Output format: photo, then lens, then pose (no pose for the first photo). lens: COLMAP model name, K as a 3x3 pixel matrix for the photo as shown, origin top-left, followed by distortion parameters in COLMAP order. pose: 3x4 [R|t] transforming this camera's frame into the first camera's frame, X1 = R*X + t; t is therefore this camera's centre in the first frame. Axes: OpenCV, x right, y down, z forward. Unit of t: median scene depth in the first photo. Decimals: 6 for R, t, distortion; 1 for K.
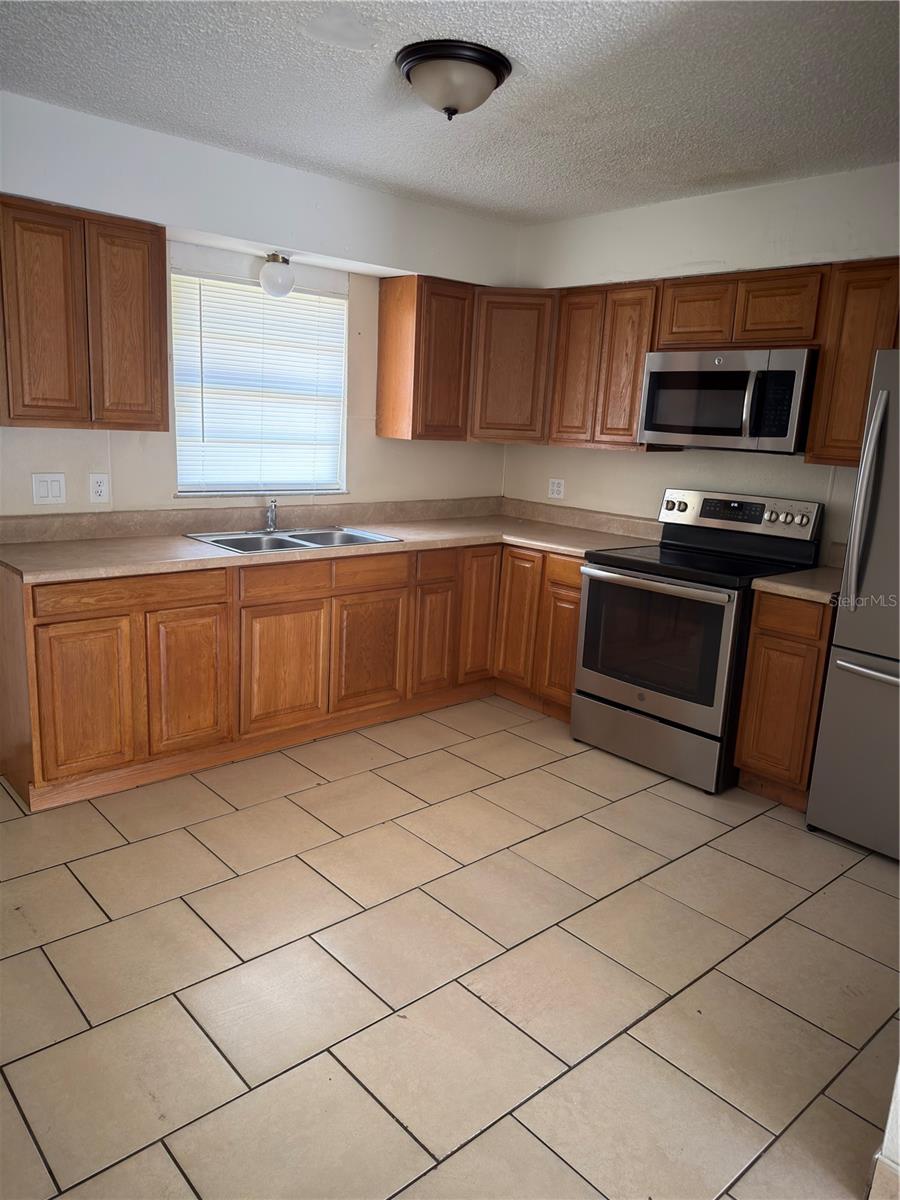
lens RADIAL K [[836.6, 0, 450.0], [0, 836.6, 600.0], [0, 0, 1]] dist [0.177199, -0.358479]
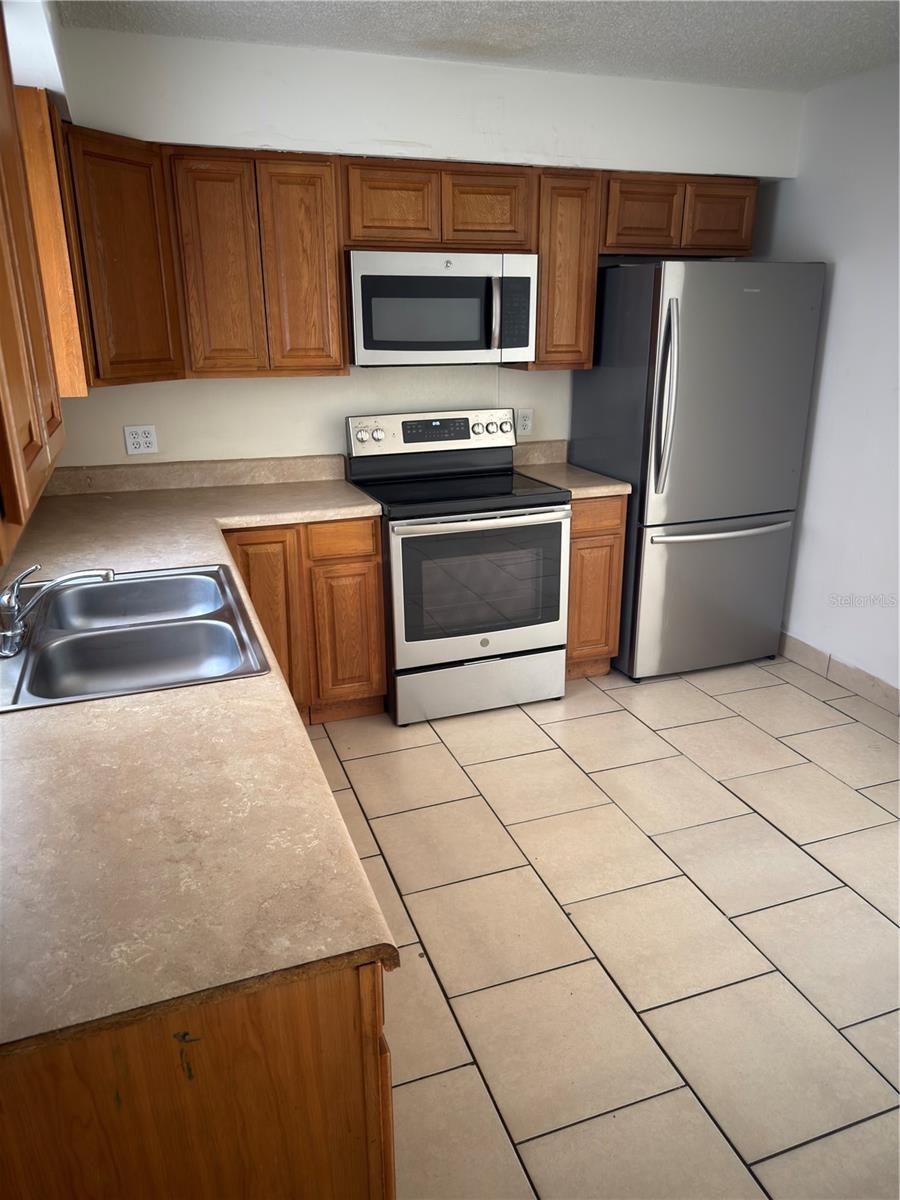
lens RADIAL K [[836.6, 0, 450.0], [0, 836.6, 600.0], [0, 0, 1]] dist [0.177199, -0.358479]
pose [[0.371451, -0.336873, 0.865182, -0.543760], [0.221234, 0.937127, 0.269903, -0.178256], [-0.901709, 0.091152, 0.422625, 0.606744]]
